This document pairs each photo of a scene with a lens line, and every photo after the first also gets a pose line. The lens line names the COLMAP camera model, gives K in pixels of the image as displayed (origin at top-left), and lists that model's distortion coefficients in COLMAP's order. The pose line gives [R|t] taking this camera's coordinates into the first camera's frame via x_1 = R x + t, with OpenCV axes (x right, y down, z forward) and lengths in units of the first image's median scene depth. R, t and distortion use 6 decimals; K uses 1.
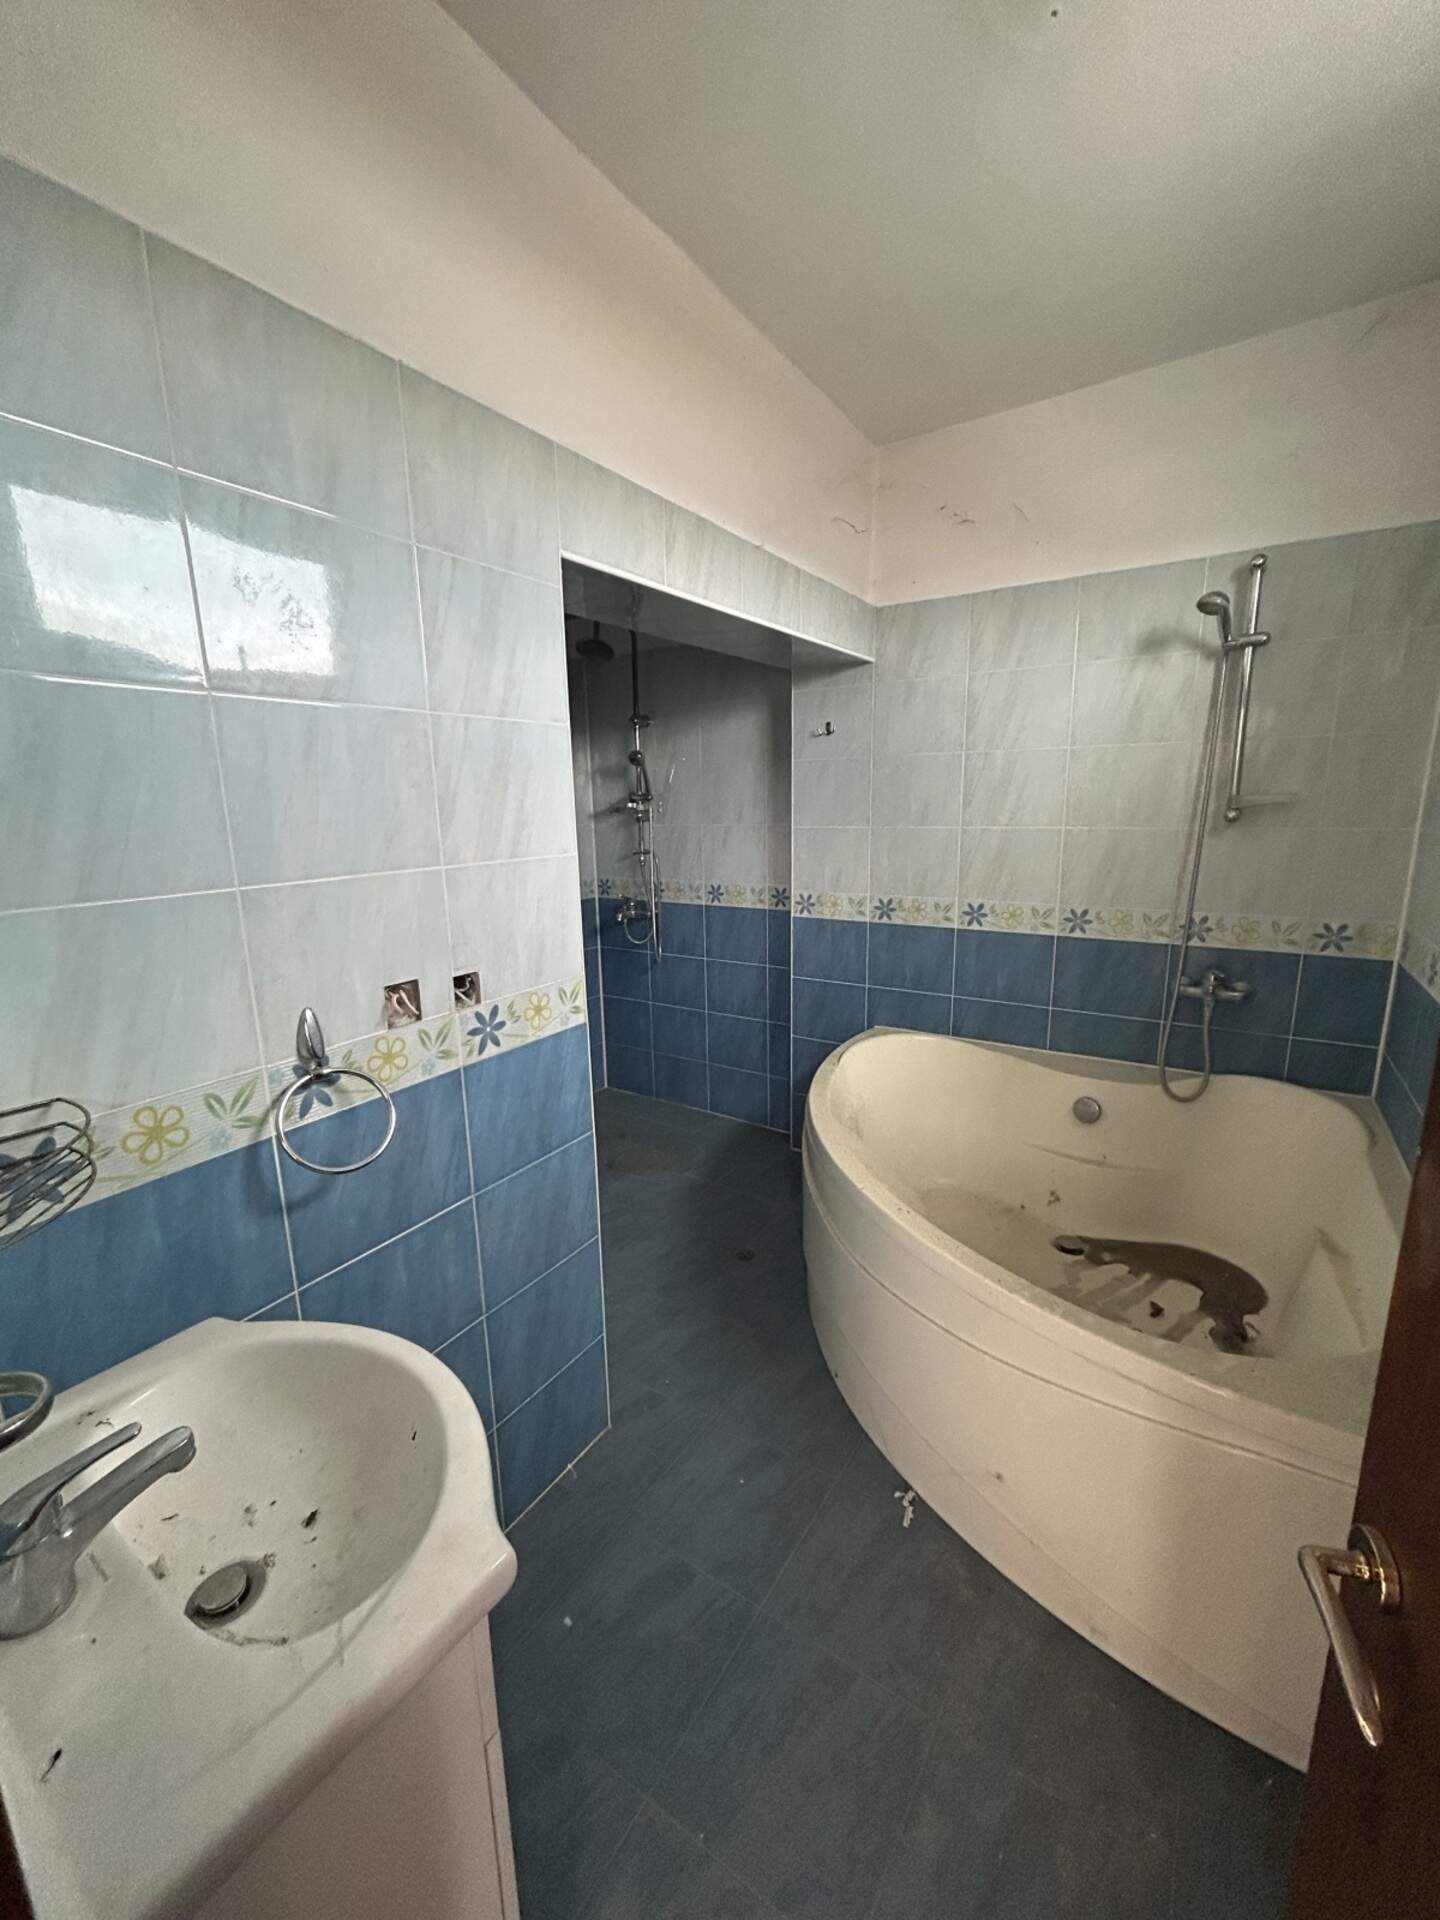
lens RADIAL K [[771.3, 0, 720.0], [0, 771.3, 960.0], [0, 0, 1]] dist [-0.000441, 0.000115]
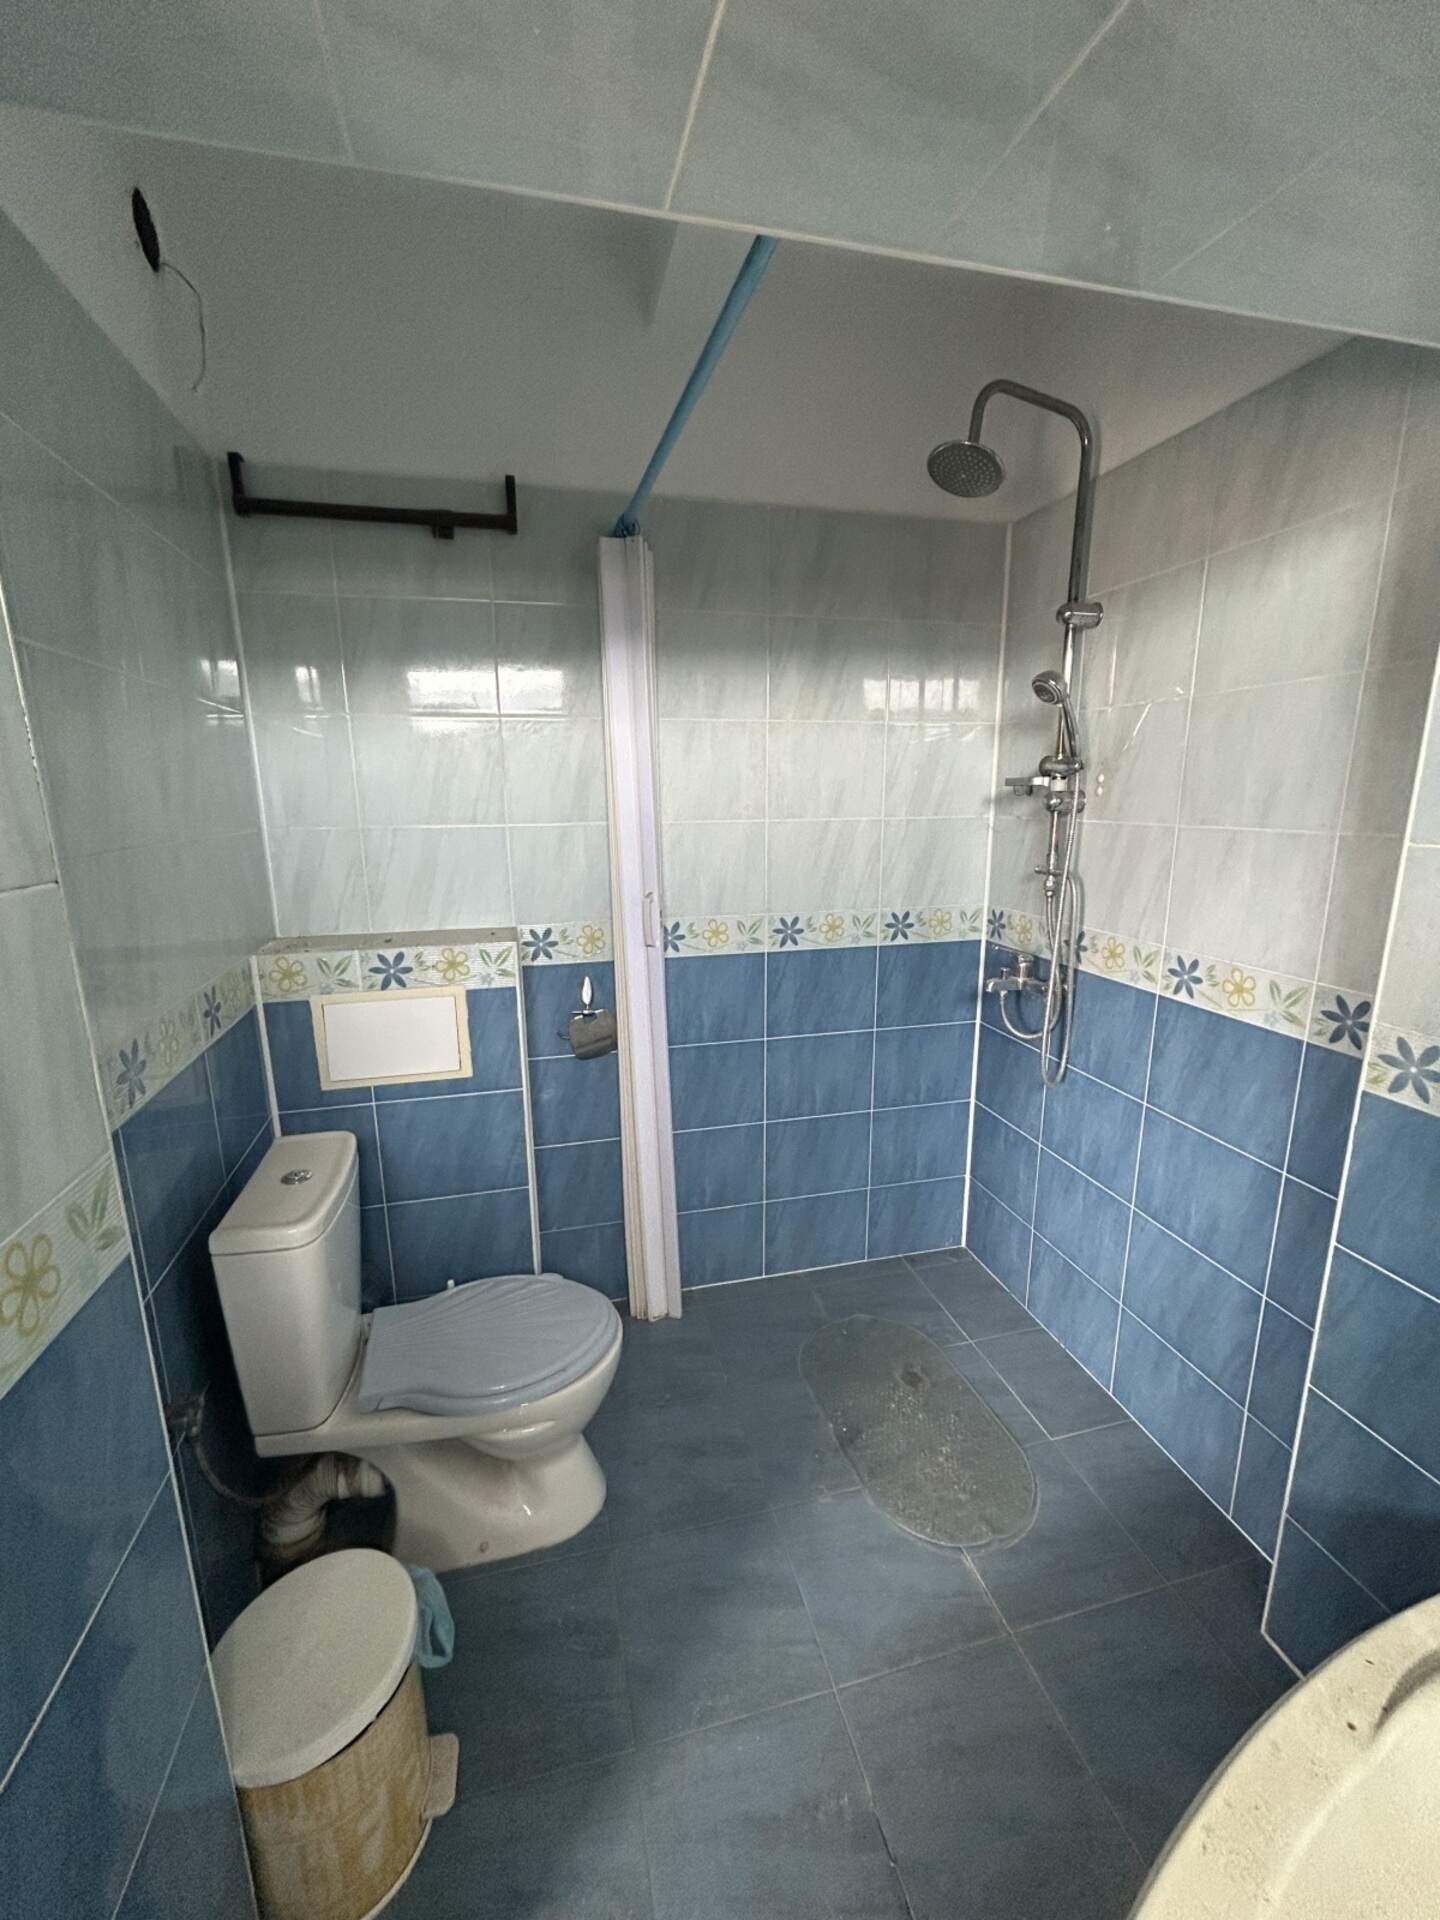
lens RADIAL K [[771.3, 0, 720.0], [0, 771.3, 960.0], [0, 0, 1]] dist [-0.000441, 0.000115]
pose [[0.730528, 0.155828, -0.664866, 0.093184], [-0.138602, 0.987186, 0.079082, -0.091644], [0.668669, 0.034380, 0.742765, 0.466083]]
